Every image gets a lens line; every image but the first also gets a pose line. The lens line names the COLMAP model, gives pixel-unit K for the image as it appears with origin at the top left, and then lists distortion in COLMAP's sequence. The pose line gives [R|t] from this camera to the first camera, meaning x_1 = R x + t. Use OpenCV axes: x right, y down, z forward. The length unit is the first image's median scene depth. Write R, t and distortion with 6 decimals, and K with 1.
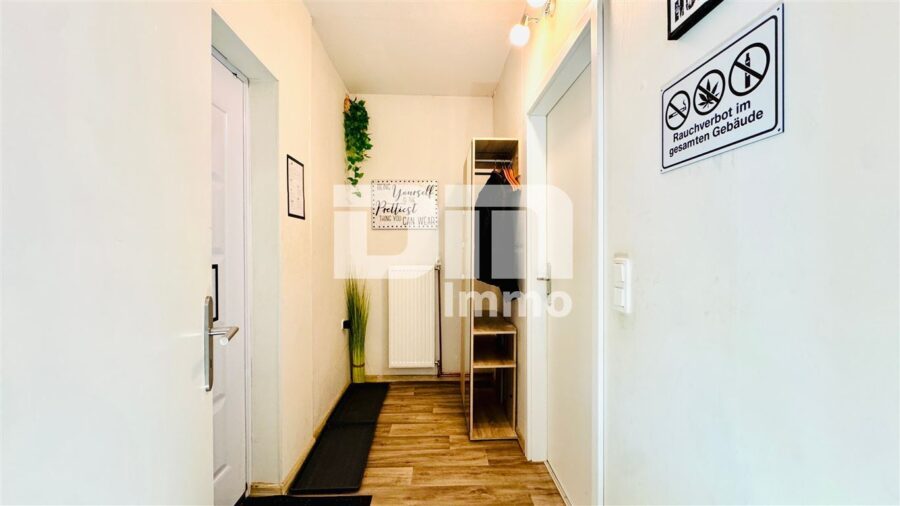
lens RADIAL K [[356.9, 0, 451.8], [0, 356.9, 252.6], [0, 0, 1]] dist [-0.018925, -0.000337]
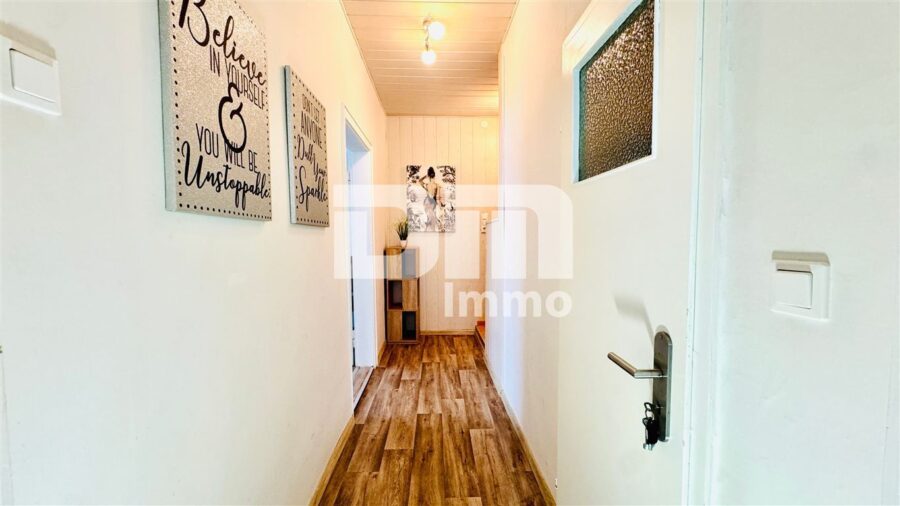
lens RADIAL K [[356.9, 0, 448.5], [0, 356.9, 253.6], [0, 0, 1]] dist [-0.018925, -0.000337]
pose [[-0.006175, -0.049844, 0.998738, -1.180860], [0.008797, 0.998716, 0.049898, -0.005966], [-0.999942, 0.009094, -0.005729, 1.050453]]
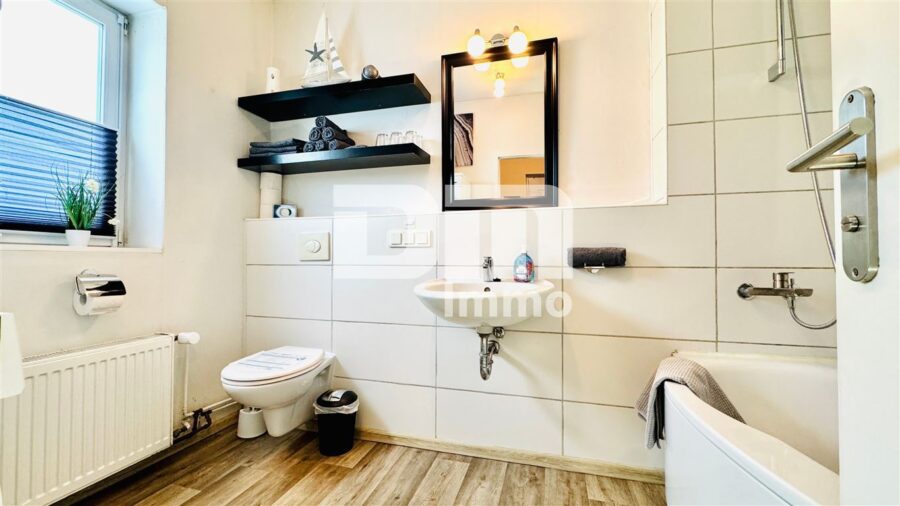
lens RADIAL K [[356.9, 0, 449.9], [0, 356.9, 253.0], [0, 0, 1]] dist [-0.018925, -0.000337]
pose [[-0.301996, -0.018438, -0.953131, 0.592526], [-0.004708, 0.999830, -0.017850, 0.124151], [0.953298, -0.000903, -0.302031, 1.433837]]
